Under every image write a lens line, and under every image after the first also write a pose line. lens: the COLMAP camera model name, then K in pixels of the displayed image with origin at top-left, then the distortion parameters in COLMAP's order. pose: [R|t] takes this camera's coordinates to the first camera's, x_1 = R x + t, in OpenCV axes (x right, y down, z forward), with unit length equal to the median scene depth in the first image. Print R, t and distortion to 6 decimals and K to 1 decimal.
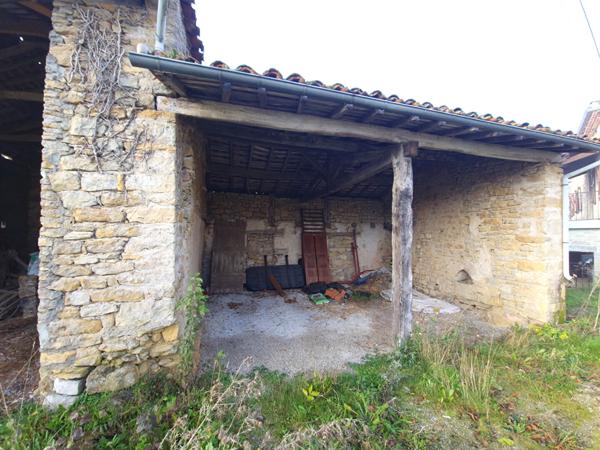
lens RADIAL K [[247.1, 0, 300.0], [0, 247.1, 225.0], [0, 0, 1]] dist [0.000078, -0.000538]
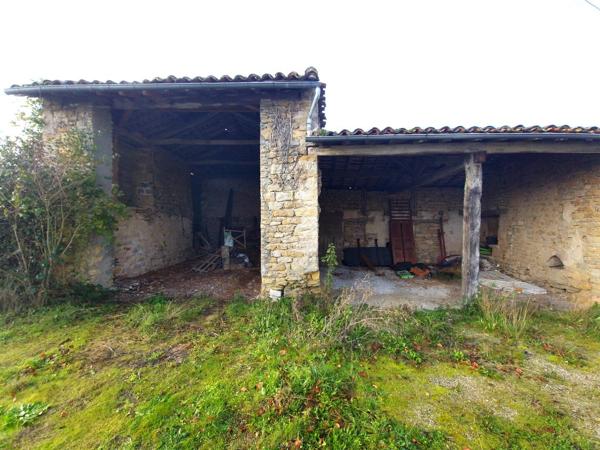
lens RADIAL K [[247.1, 0, 300.0], [0, 247.1, 225.0], [0, 0, 1]] dist [0.000078, -0.000538]
pose [[0.944280, 0.002655, -0.329134, -0.018703], [0.015155, 0.998556, 0.051537, -0.029276], [0.328795, -0.053653, 0.942876, -0.554408]]
